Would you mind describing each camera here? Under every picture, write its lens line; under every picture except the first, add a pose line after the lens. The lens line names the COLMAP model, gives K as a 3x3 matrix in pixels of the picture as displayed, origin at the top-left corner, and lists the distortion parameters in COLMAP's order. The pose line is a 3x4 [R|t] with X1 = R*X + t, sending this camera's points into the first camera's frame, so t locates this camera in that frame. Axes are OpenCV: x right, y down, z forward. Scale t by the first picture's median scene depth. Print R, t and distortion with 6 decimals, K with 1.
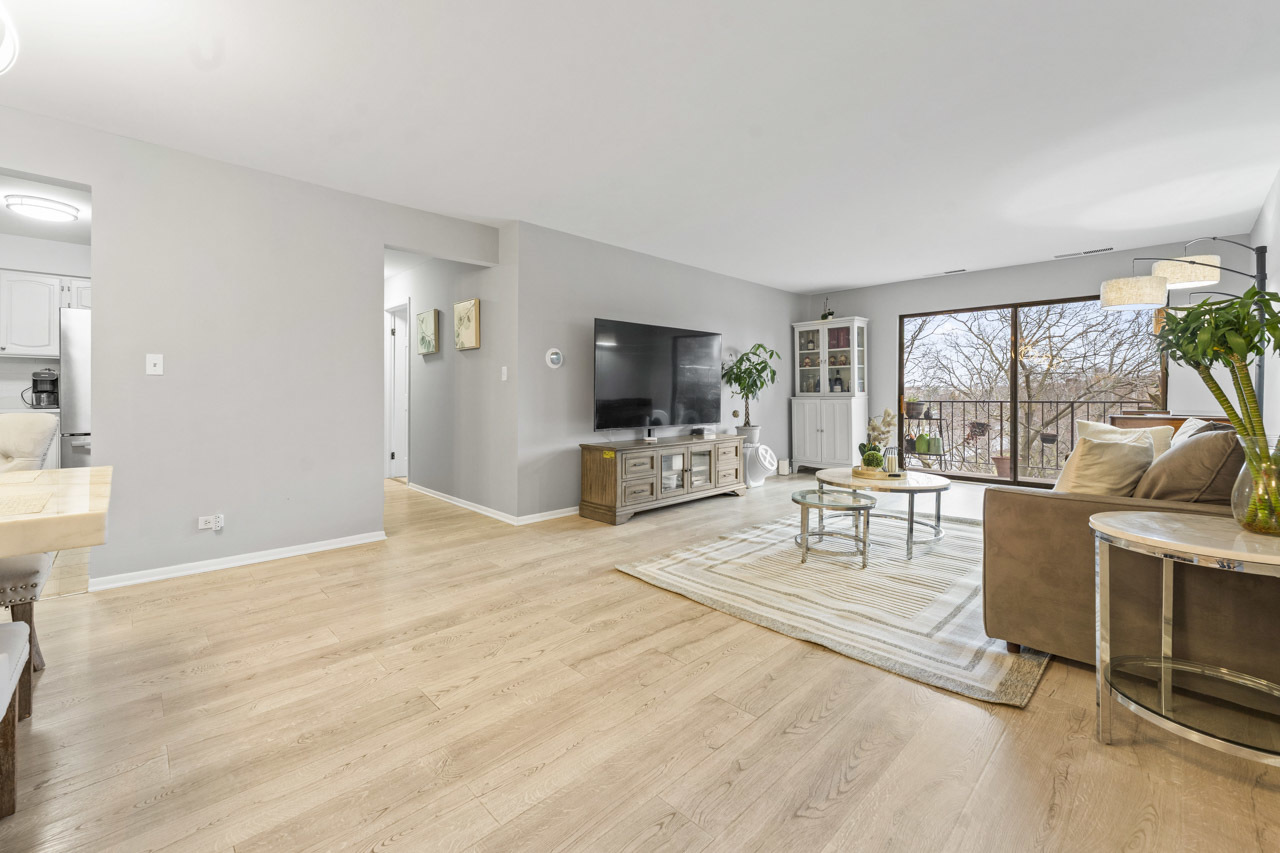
lens RADIAL K [[519.3, 0, 639.1], [0, 519.3, 397.1], [0, 0, 1]] dist [-0.000574, 0.000051]
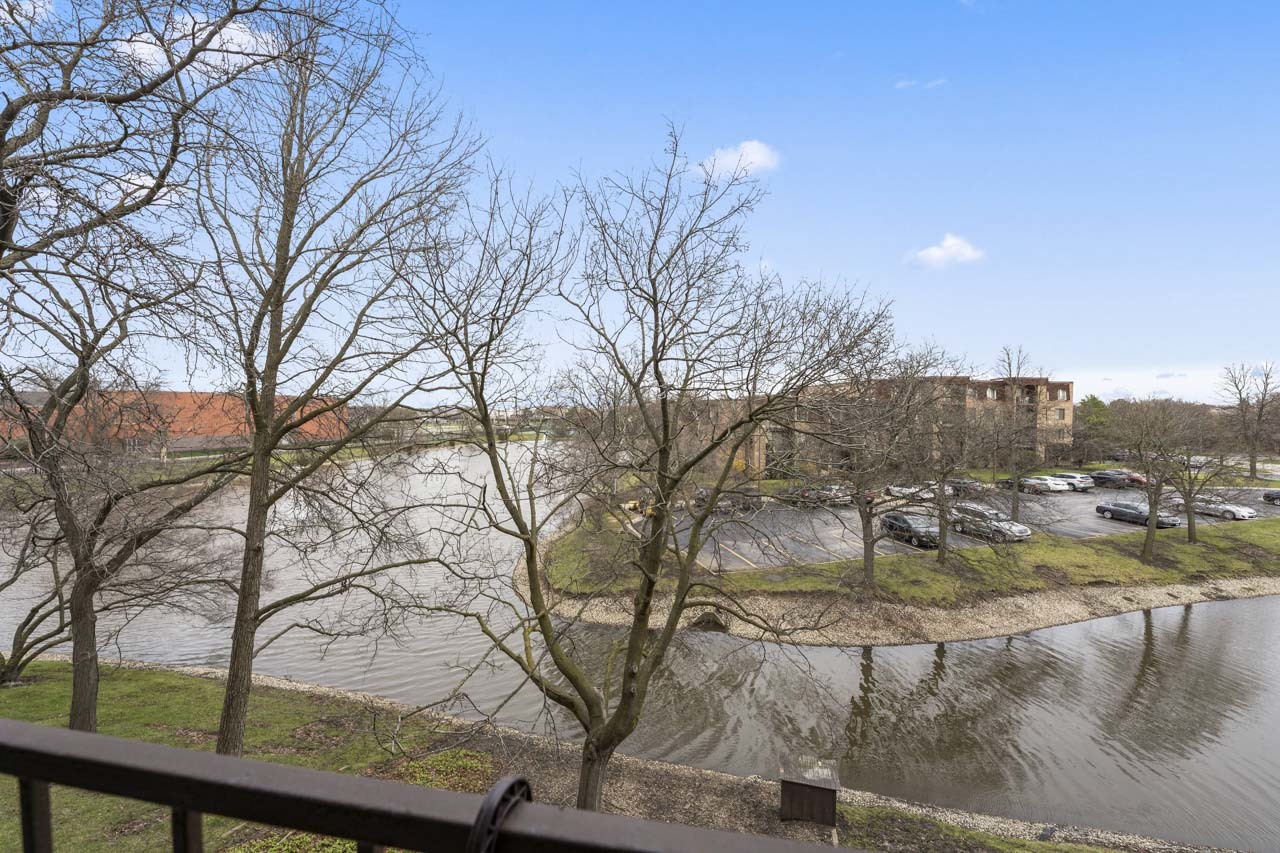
lens RADIAL K [[519.3, 0, 642.1], [0, 519.3, 424.6], [0, 0, 1]] dist [-0.000574, 0.000051]
pose [[0.796443, -0.013735, 0.604557, 0.811722], [0.003056, 0.999821, 0.018689, -0.034612], [-0.604705, -0.013037, 0.796343, 1.206677]]
